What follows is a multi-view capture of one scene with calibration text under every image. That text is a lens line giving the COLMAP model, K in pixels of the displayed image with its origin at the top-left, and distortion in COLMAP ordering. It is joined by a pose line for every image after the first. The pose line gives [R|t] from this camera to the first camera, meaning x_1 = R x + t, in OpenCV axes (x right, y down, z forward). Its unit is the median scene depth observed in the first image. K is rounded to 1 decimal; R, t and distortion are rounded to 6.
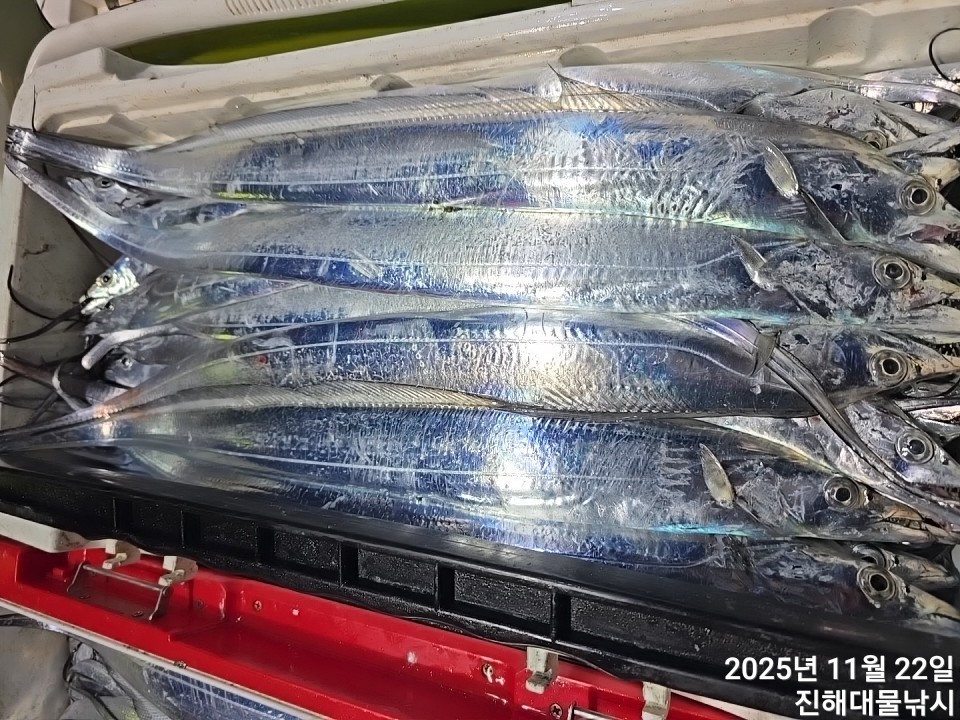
lens RADIAL K [[642.4, 0, 495.3], [0, 642.4, 351.2], [0, 0, 1]] dist [0.044474, -0.043997]
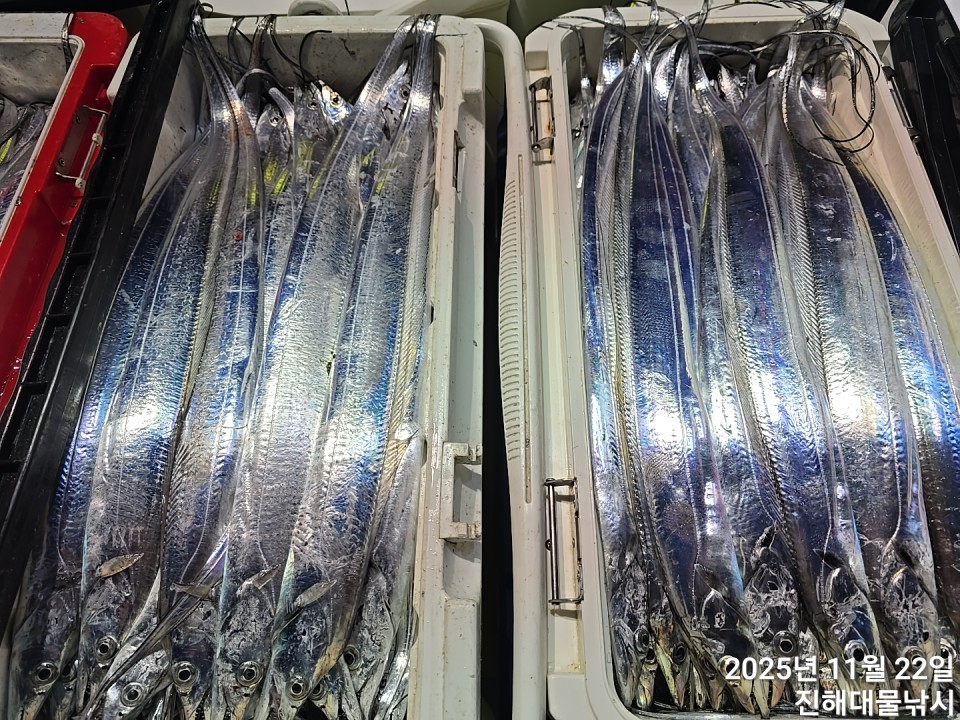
lens RADIAL K [[642.4, 0, 485.4], [0, 642.4, 354.4], [0, 0, 1]] dist [0.044474, -0.043997]
pose [[0.080104, 0.995700, -0.046537, -0.003840], [-0.995050, 0.082632, 0.055207, -0.768748], [0.058815, 0.041884, 0.997390, -0.461566]]
